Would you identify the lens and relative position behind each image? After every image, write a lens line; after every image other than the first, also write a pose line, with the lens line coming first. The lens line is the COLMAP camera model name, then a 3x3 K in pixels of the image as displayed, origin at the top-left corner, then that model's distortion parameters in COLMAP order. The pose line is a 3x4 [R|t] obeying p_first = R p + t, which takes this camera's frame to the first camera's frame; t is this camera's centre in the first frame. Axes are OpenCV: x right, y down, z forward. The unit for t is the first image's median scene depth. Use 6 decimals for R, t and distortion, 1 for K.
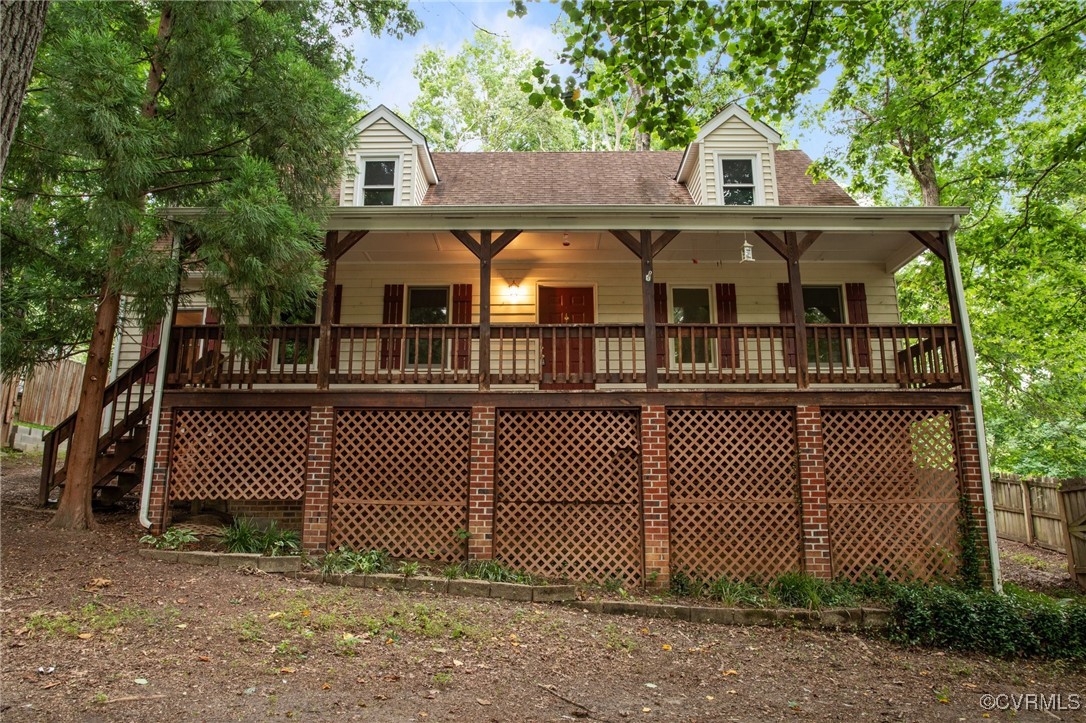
lens RADIAL K [[724.4, 0, 539.4], [0, 724.4, 416.9], [0, 0, 1]] dist [0.043141, 0.021470]
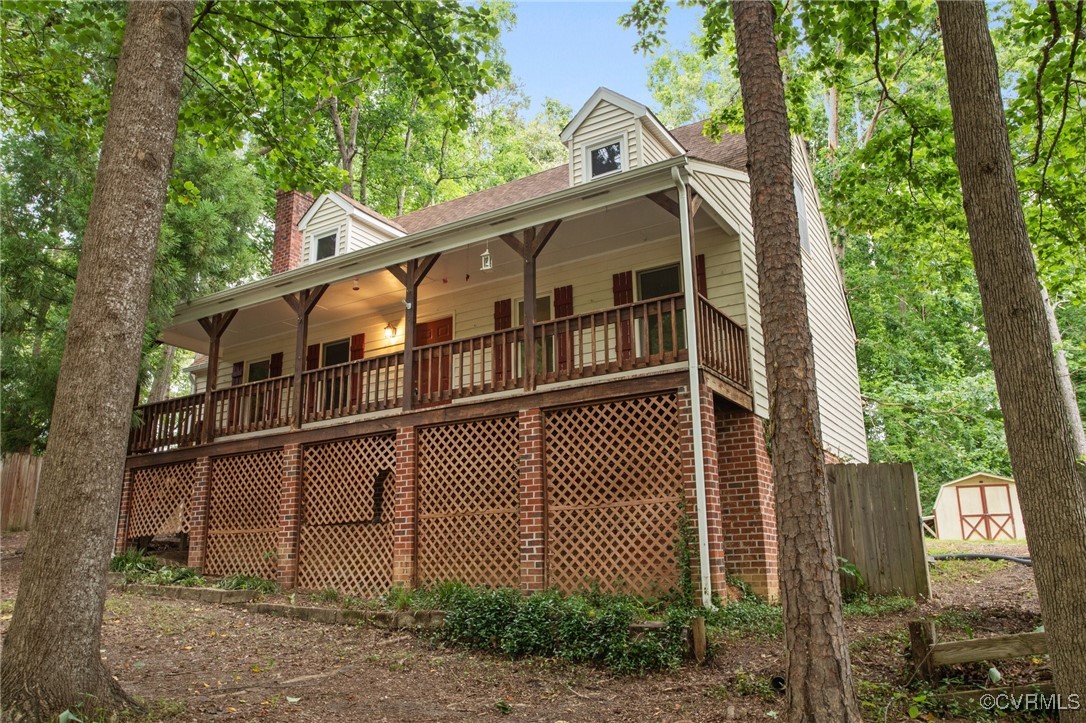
lens RADIAL K [[860.4, 0, 541.1], [0, 860.4, 348.7], [0, 0, 1]] dist [-0.006658, 0.040671]
pose [[0.847208, -0.156355, -0.507732, 0.834229], [0.132523, 0.987696, -0.083029, 0.001460], [0.514467, 0.003057, 0.857505, 0.018541]]
